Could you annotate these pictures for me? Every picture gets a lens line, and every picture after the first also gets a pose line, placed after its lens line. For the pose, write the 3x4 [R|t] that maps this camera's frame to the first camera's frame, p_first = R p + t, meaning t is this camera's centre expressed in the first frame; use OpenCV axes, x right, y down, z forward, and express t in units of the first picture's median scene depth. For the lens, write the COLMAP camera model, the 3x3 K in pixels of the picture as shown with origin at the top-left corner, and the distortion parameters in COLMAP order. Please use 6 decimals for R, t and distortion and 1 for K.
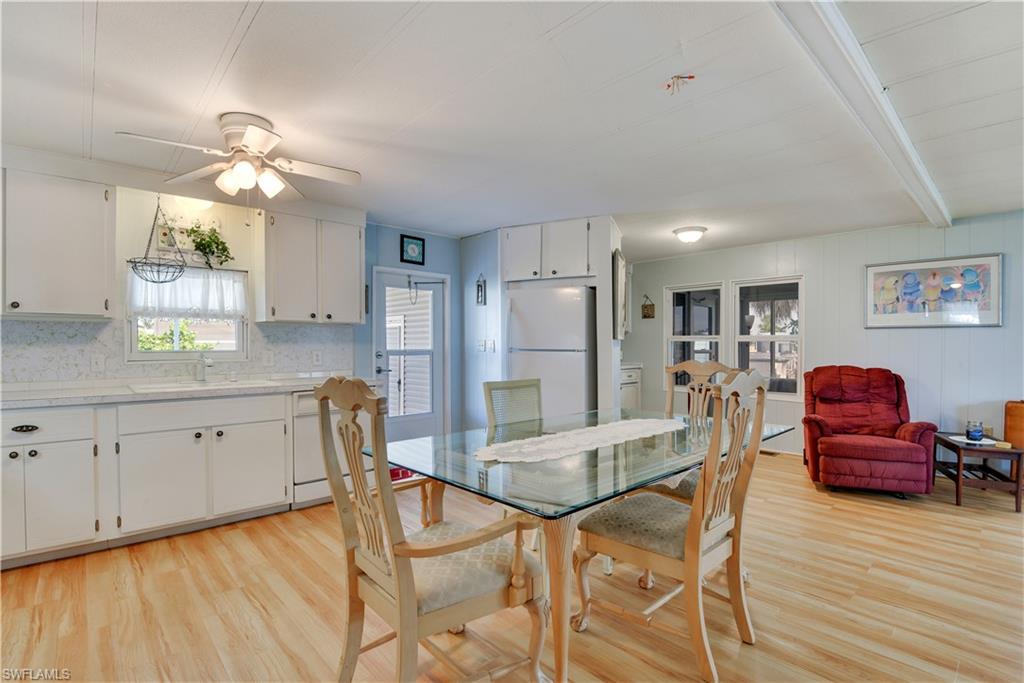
lens RADIAL K [[476.5, 0, 520.0], [0, 476.5, 346.0], [0, 0, 1]] dist [-0.028305, -0.009291]
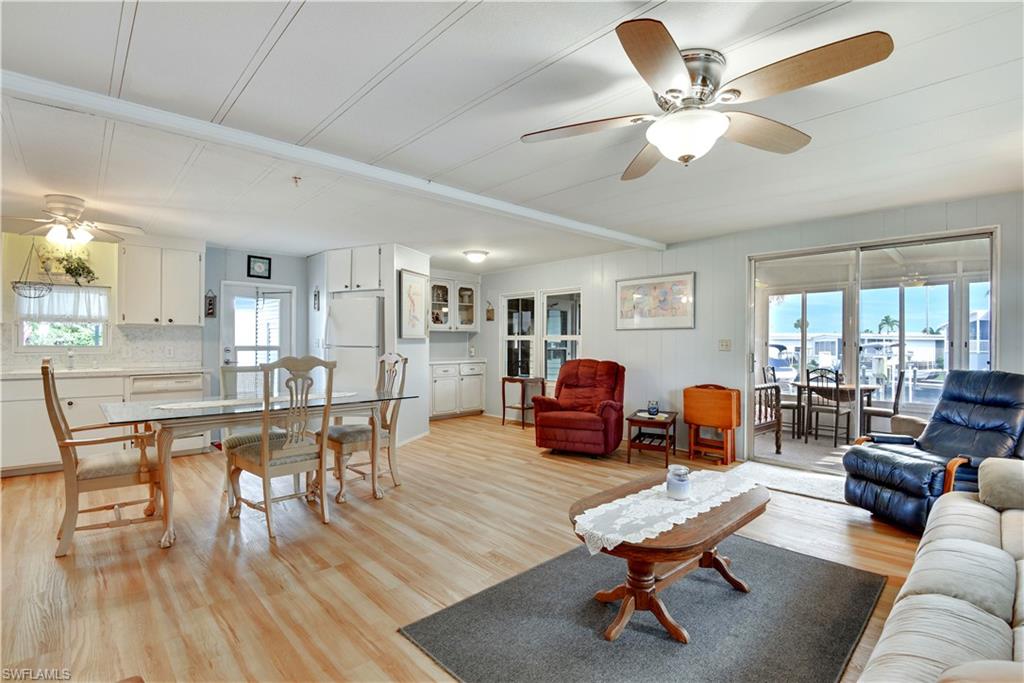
lens RADIAL K [[476.5, 0, 522.8], [0, 476.5, 345.6], [0, 0, 1]] dist [-0.028305, -0.009291]
pose [[0.999800, 0.002308, 0.019863, 0.578446], [-0.002353, 0.999995, 0.002223, 0.003272], [-0.019857, -0.002270, 0.999800, -0.349998]]
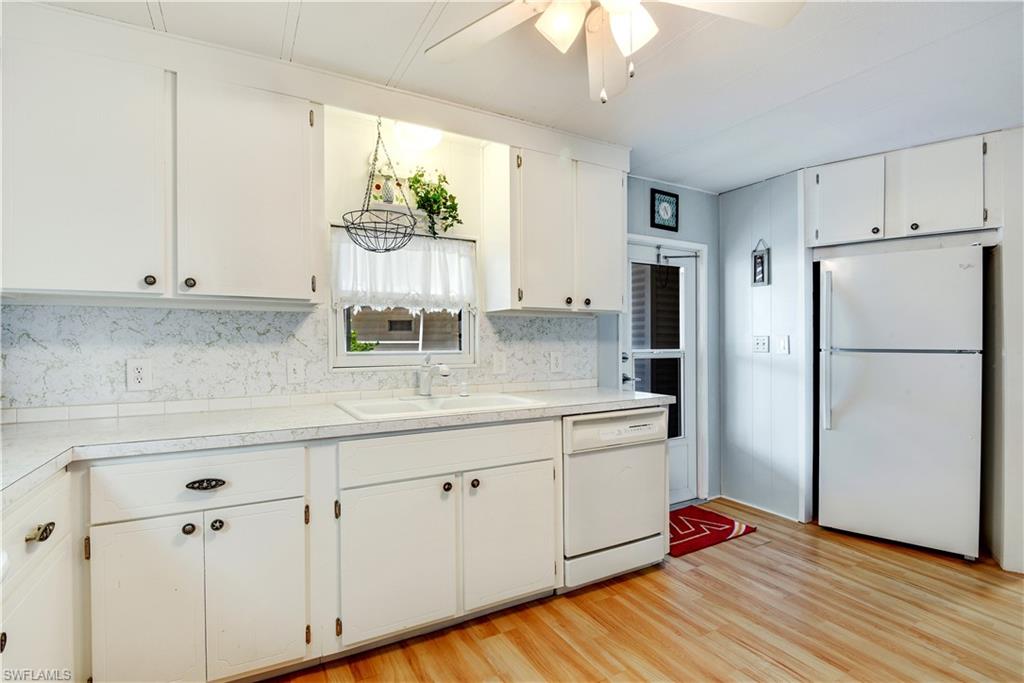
lens RADIAL K [[476.5, 0, 511.9], [0, 476.5, 348.8], [0, 0, 1]] dist [-0.028305, -0.009291]
pose [[0.966952, -0.002909, -0.254943, -0.339348], [0.005086, 0.999956, 0.007882, -0.000314], [0.254909, -0.008919, 0.966924, 0.314481]]
